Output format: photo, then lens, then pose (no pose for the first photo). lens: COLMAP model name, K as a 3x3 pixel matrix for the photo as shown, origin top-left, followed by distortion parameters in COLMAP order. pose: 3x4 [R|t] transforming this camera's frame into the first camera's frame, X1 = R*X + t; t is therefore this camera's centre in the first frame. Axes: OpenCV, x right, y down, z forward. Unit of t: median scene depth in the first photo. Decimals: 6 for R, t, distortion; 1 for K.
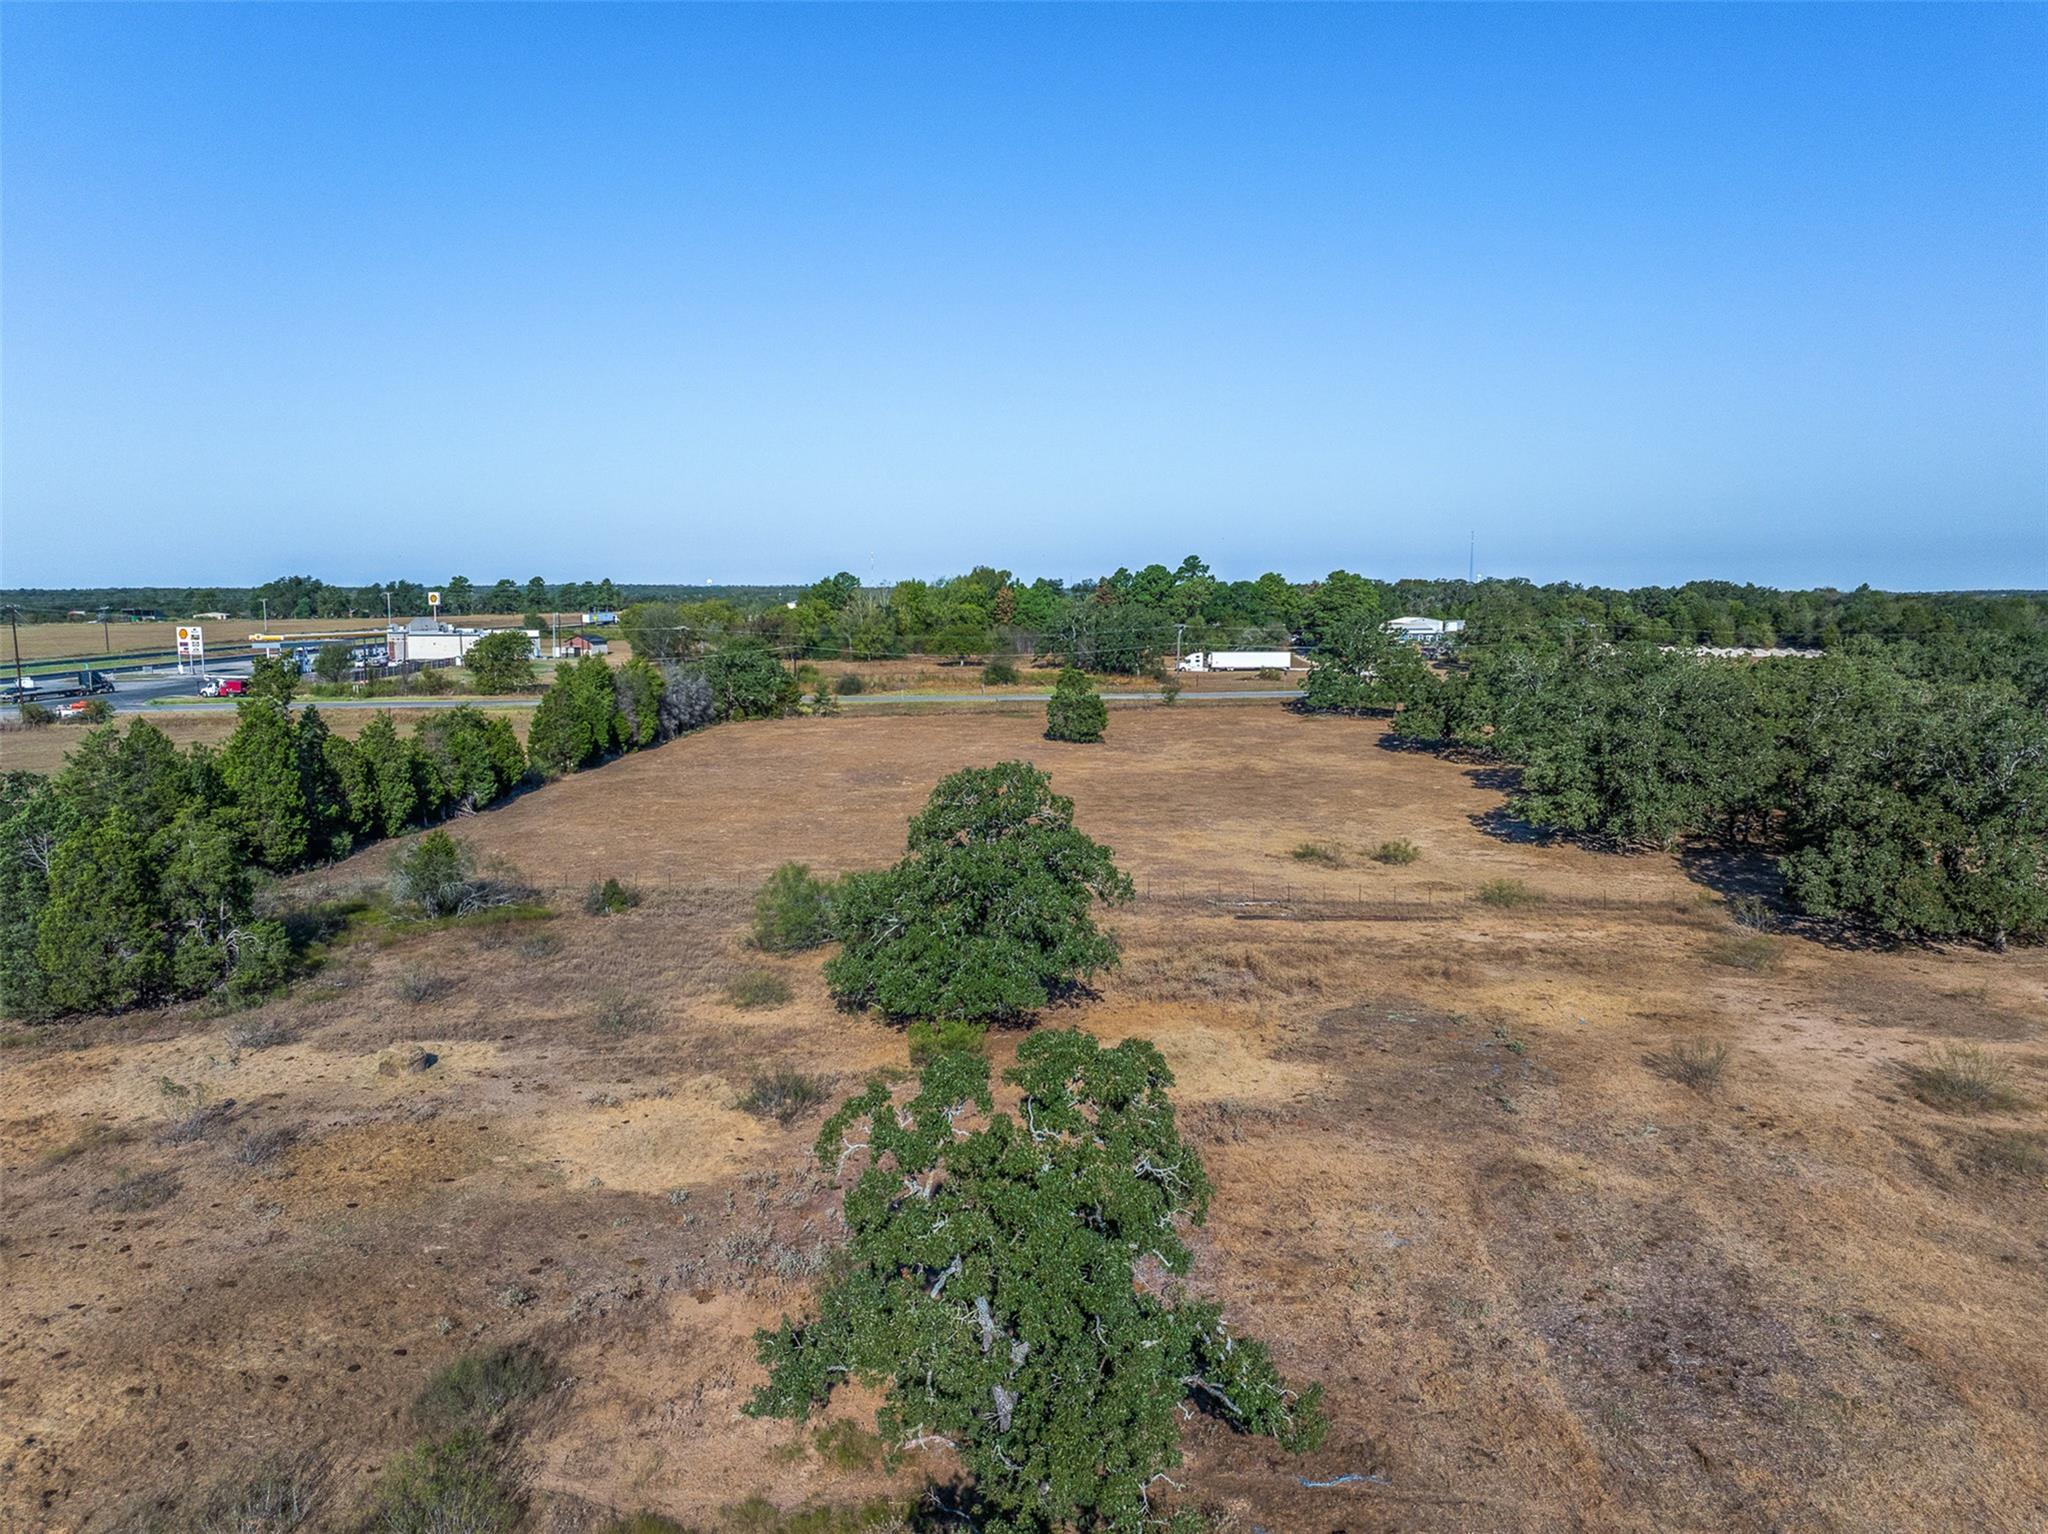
lens RADIAL K [[1431.9, 0, 1024.7], [0, 1431.9, 762.3], [0, 0, 1]] dist [-0.035025, 0.001872]
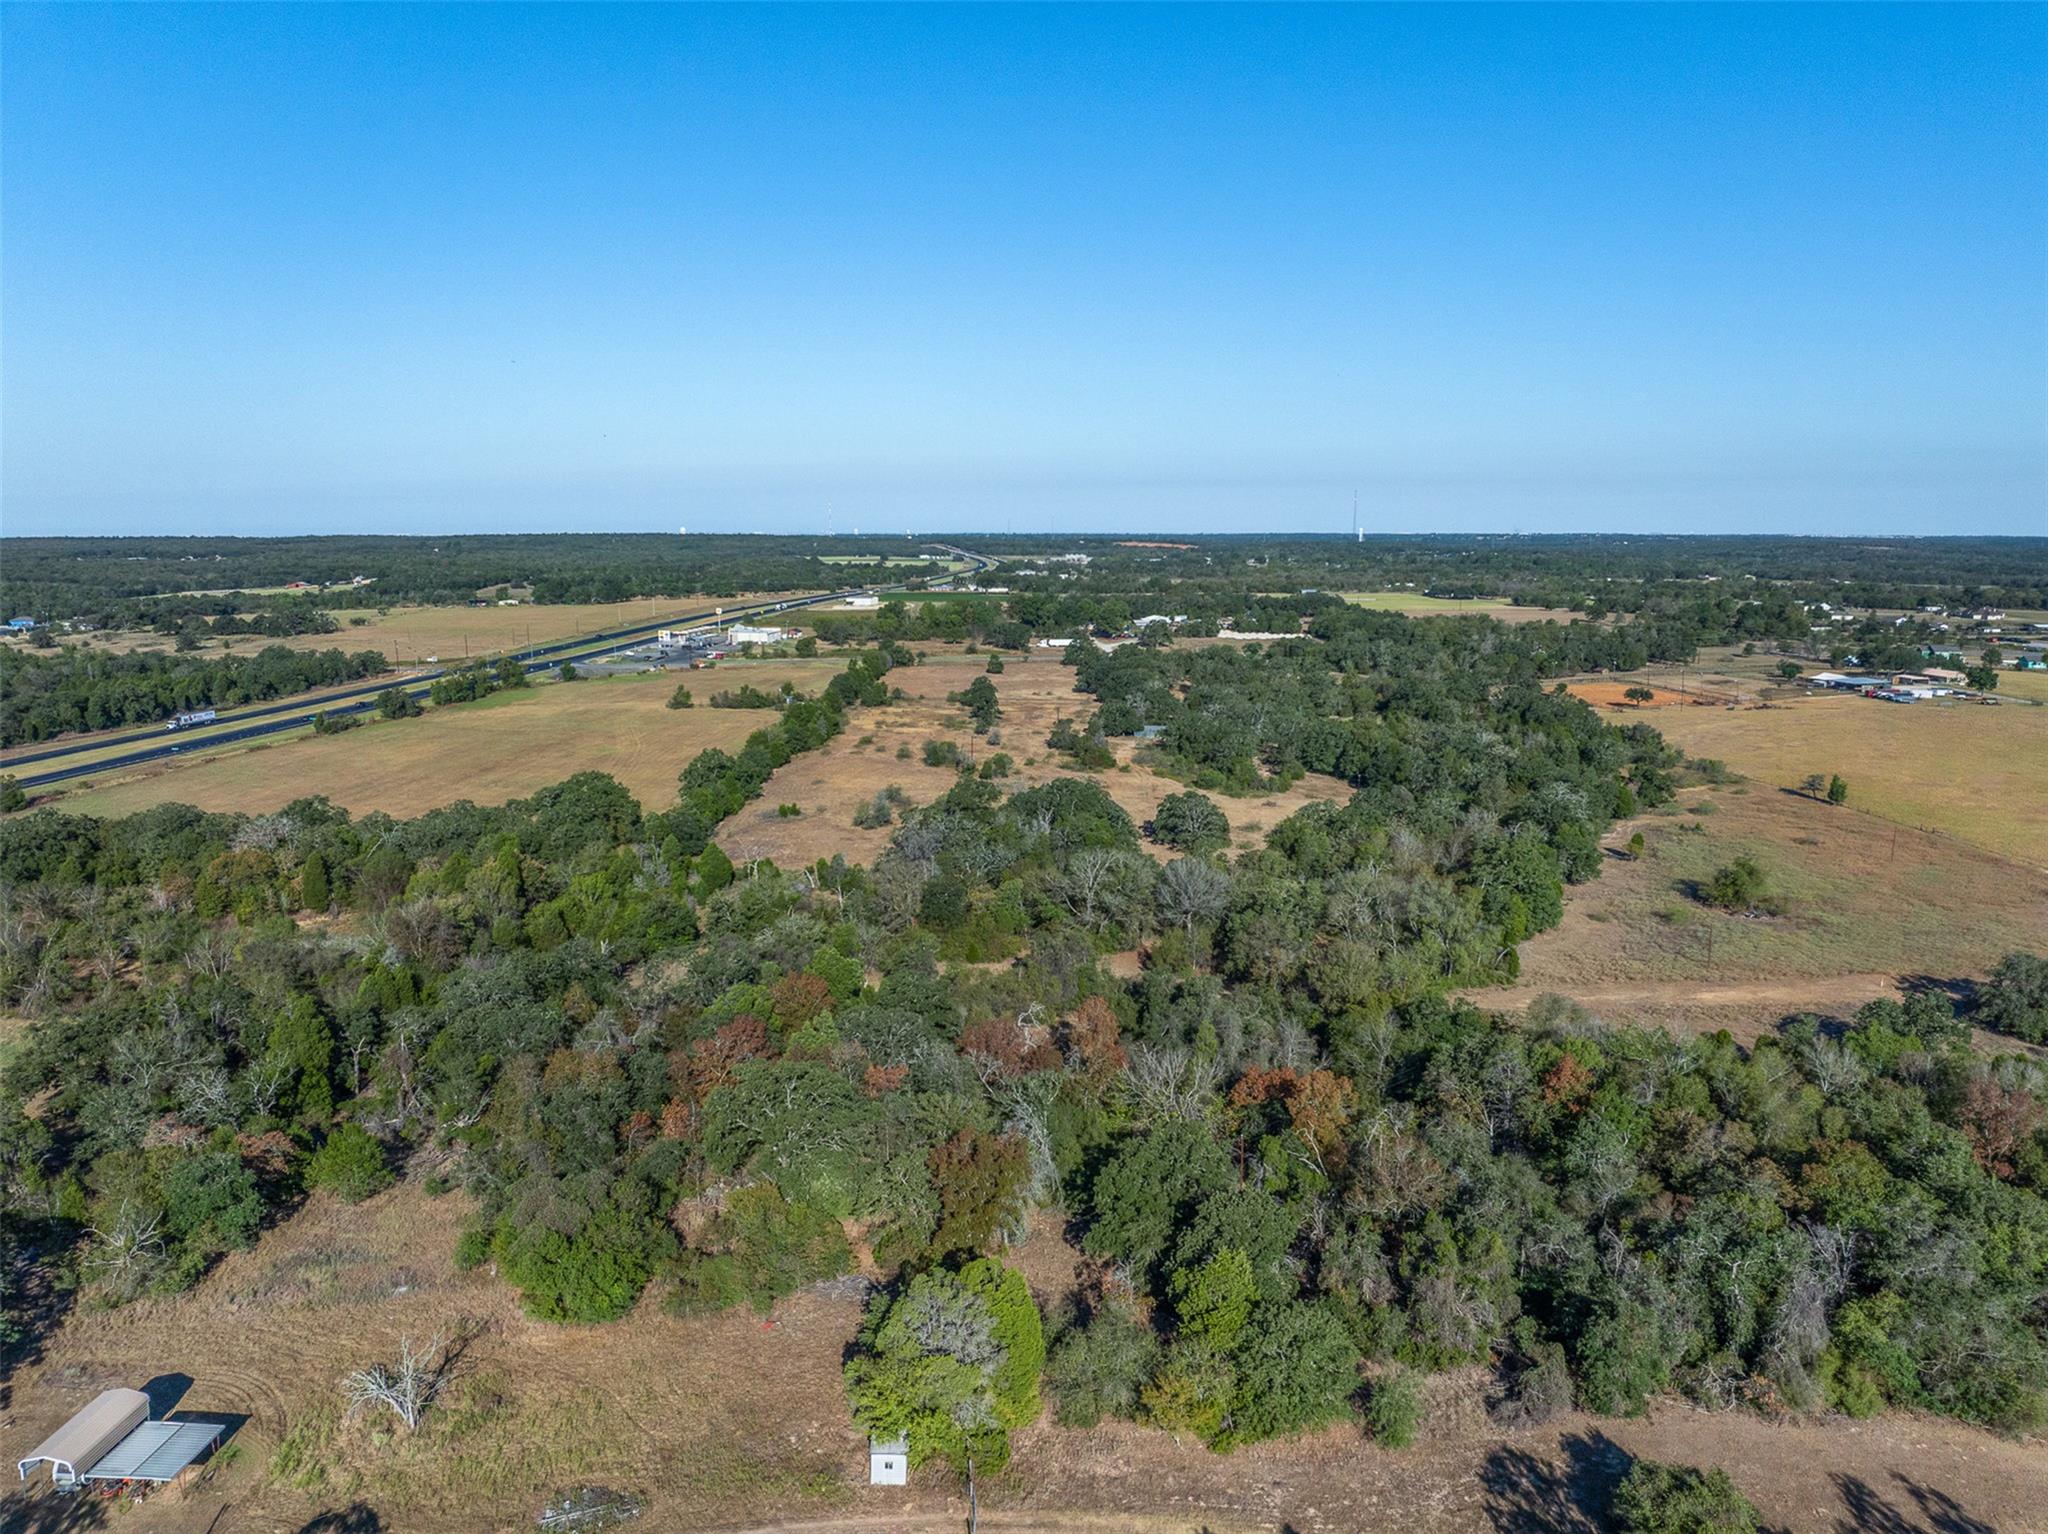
lens RADIAL K [[1431.9, 0, 1024.7], [0, 1431.9, 772.6], [0, 0, 1]] dist [-0.035025, 0.001872]
pose [[0.999143, -0.004255, 0.041183, -0.036911], [0.001993, 0.998495, 0.054801, 0.034756], [-0.041354, -0.054672, 0.997648, -2.378776]]
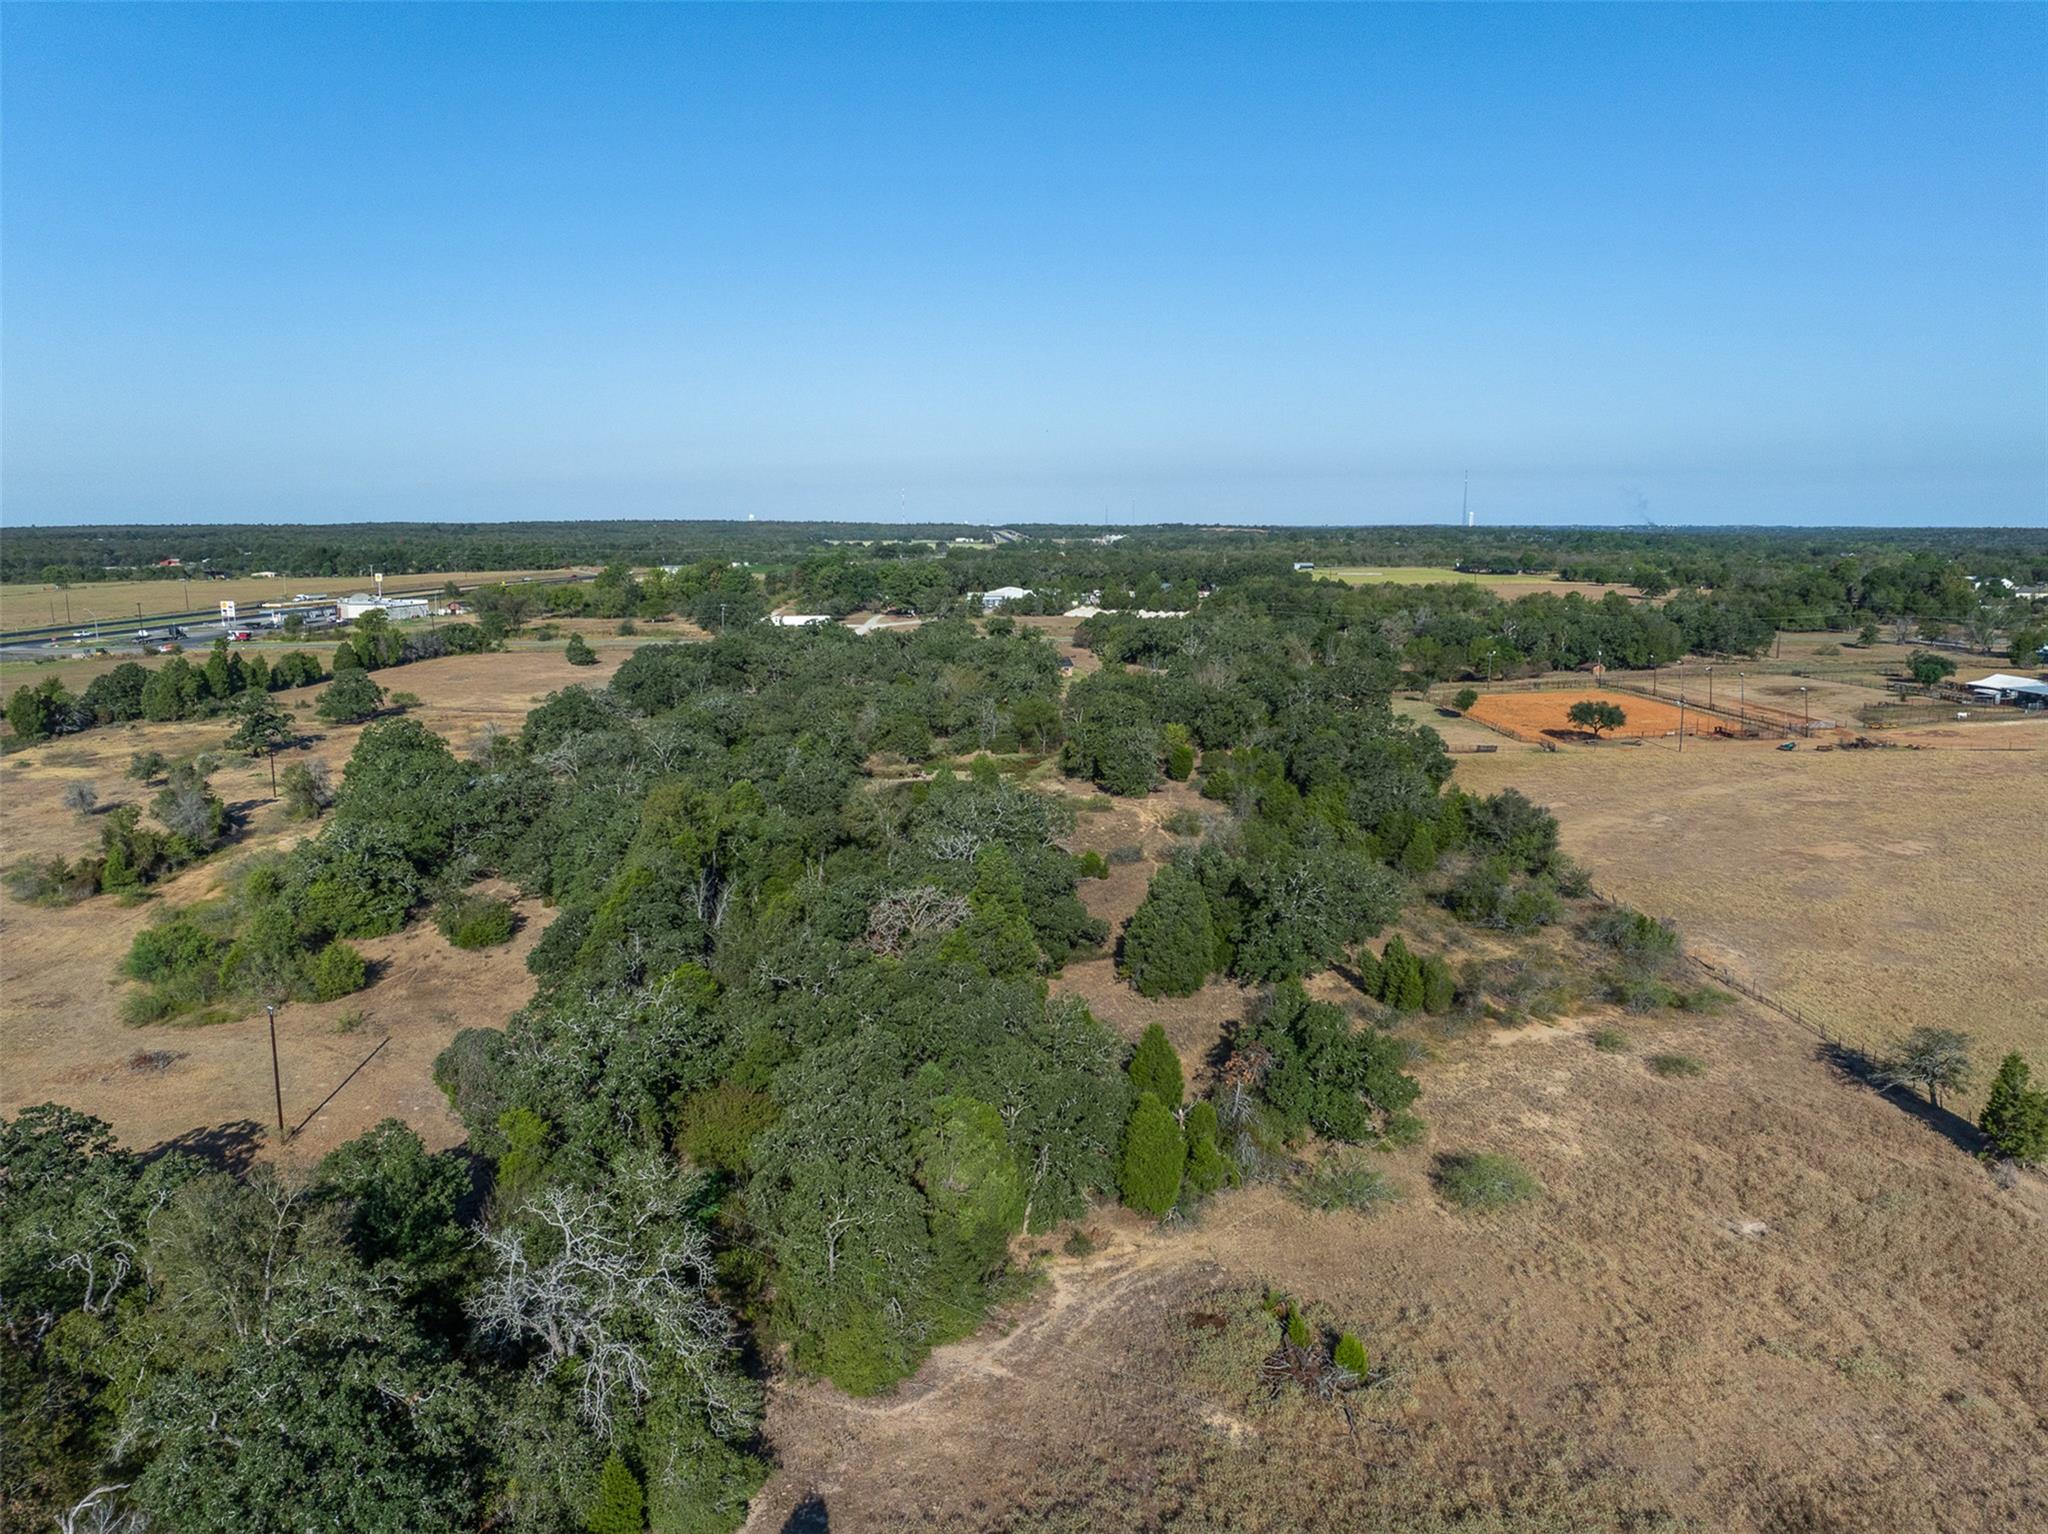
lens RADIAL K [[1431.9, 0, 1022.9], [0, 1431.9, 771.2], [0, 0, 1]] dist [-0.035025, 0.001872]
pose [[0.998476, 0.010670, -0.054149, 0.761659], [-0.007605, 0.998374, 0.056487, 0.018867], [0.054664, -0.055990, 0.996934, -1.106991]]
